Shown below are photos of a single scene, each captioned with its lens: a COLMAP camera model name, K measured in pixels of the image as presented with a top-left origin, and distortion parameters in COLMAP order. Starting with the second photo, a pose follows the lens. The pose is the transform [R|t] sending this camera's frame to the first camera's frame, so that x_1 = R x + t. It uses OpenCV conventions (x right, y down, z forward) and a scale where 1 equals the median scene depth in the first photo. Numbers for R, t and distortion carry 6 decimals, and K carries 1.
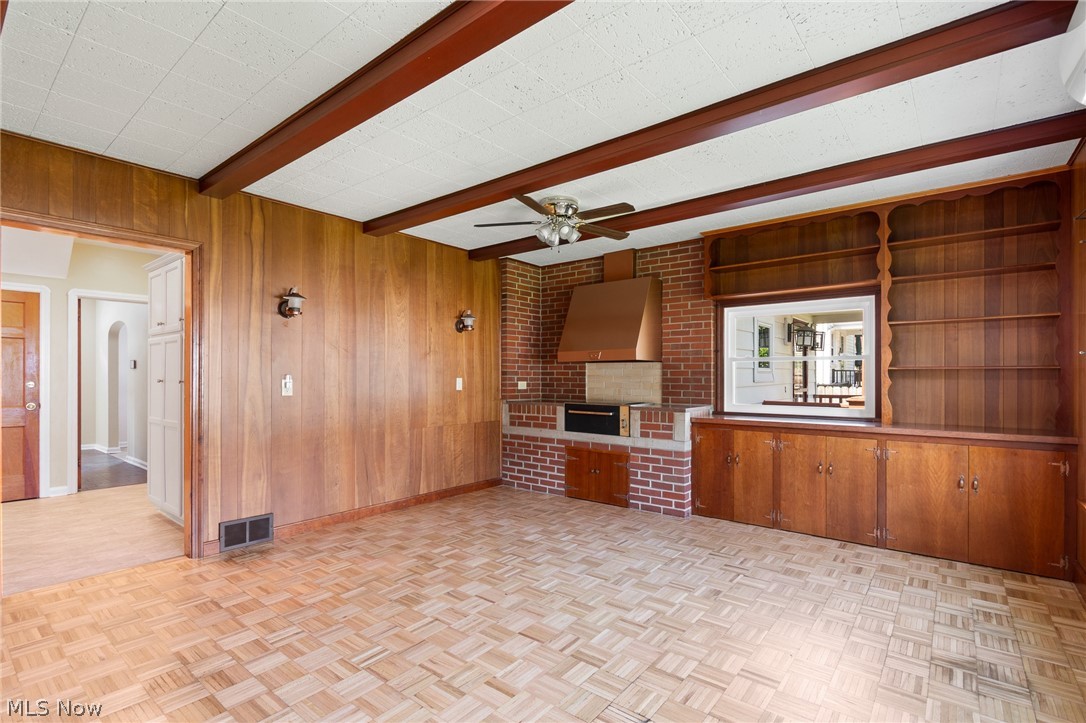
lens RADIAL K [[502.1, 0, 541.4], [0, 502.1, 371.6], [0, 0, 1]] dist [-0.000260, -0.000845]
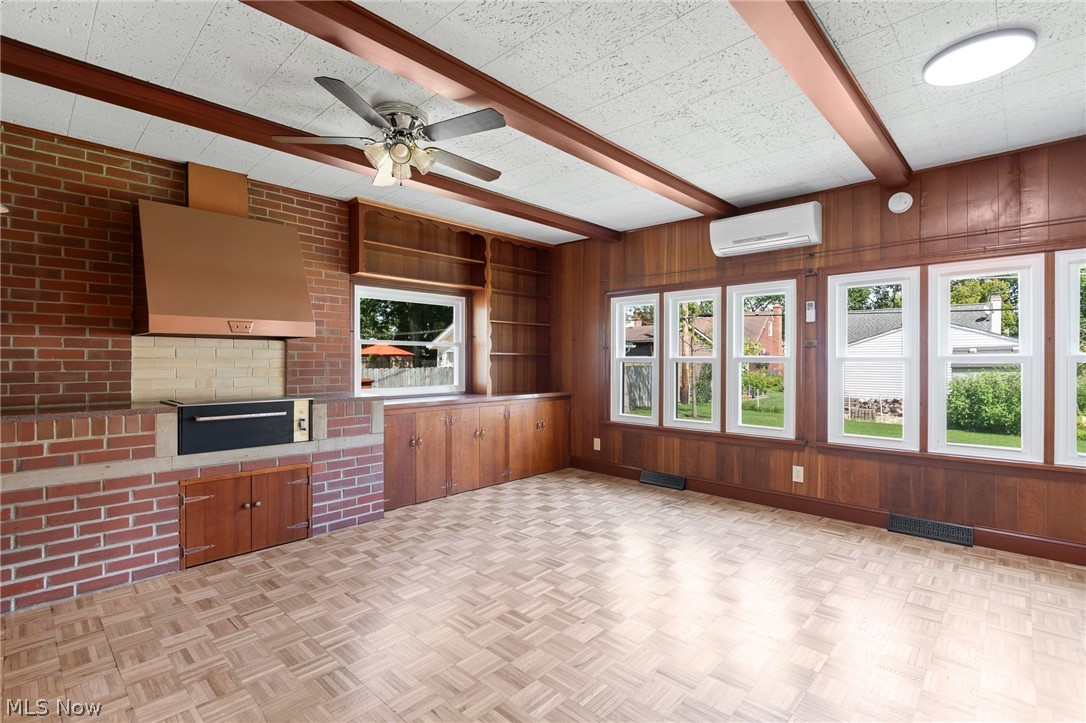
lens RADIAL K [[502.1, 0, 541.7], [0, 502.1, 359.6], [0, 0, 1]] dist [-0.000260, -0.000845]
pose [[0.077388, 0.000325, 0.997001, -0.545411], [-0.010255, 0.999947, 0.000470, 0.006004], [-0.996948, -0.010261, 0.077388, 0.611471]]
